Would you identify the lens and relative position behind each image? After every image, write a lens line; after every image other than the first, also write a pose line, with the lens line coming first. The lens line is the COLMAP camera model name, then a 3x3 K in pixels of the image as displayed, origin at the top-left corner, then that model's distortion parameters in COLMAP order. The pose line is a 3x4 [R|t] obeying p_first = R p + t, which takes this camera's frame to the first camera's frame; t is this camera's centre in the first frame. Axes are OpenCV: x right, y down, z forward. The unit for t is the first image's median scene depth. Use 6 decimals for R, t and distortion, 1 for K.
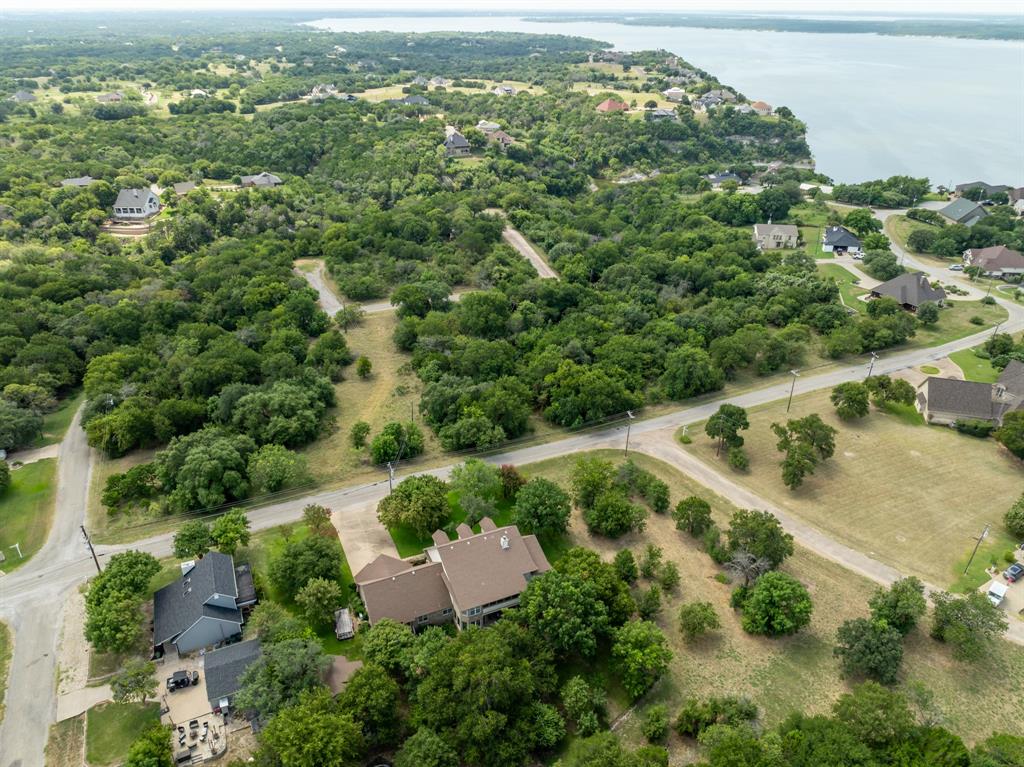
lens RADIAL K [[711.6, 0, 512.0], [0, 711.6, 383.5], [0, 0, 1]] dist [-0.046146, 0.030379]
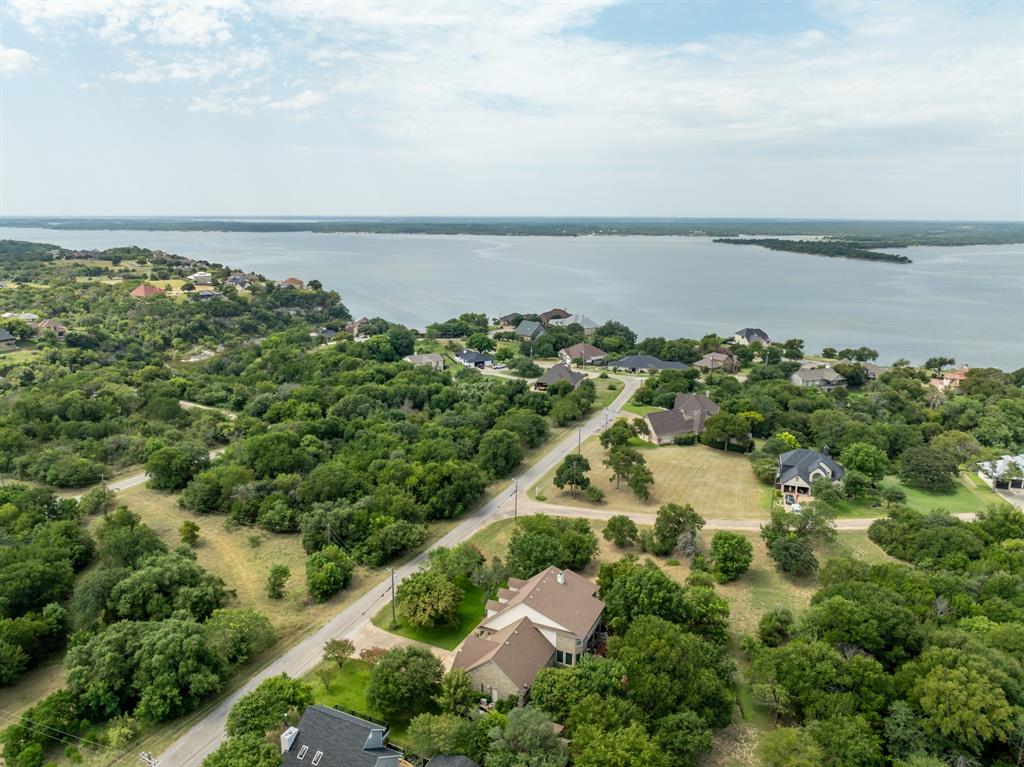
lens RADIAL K [[711.6, 0, 512.0], [0, 711.6, 383.5], [0, 0, 1]] dist [-0.046146, 0.030379]
pose [[0.751925, -0.146809, 0.642694, -0.135329], [0.304448, 0.942034, -0.141005, 0.014079], [-0.584739, 0.301692, 0.753035, 0.027483]]
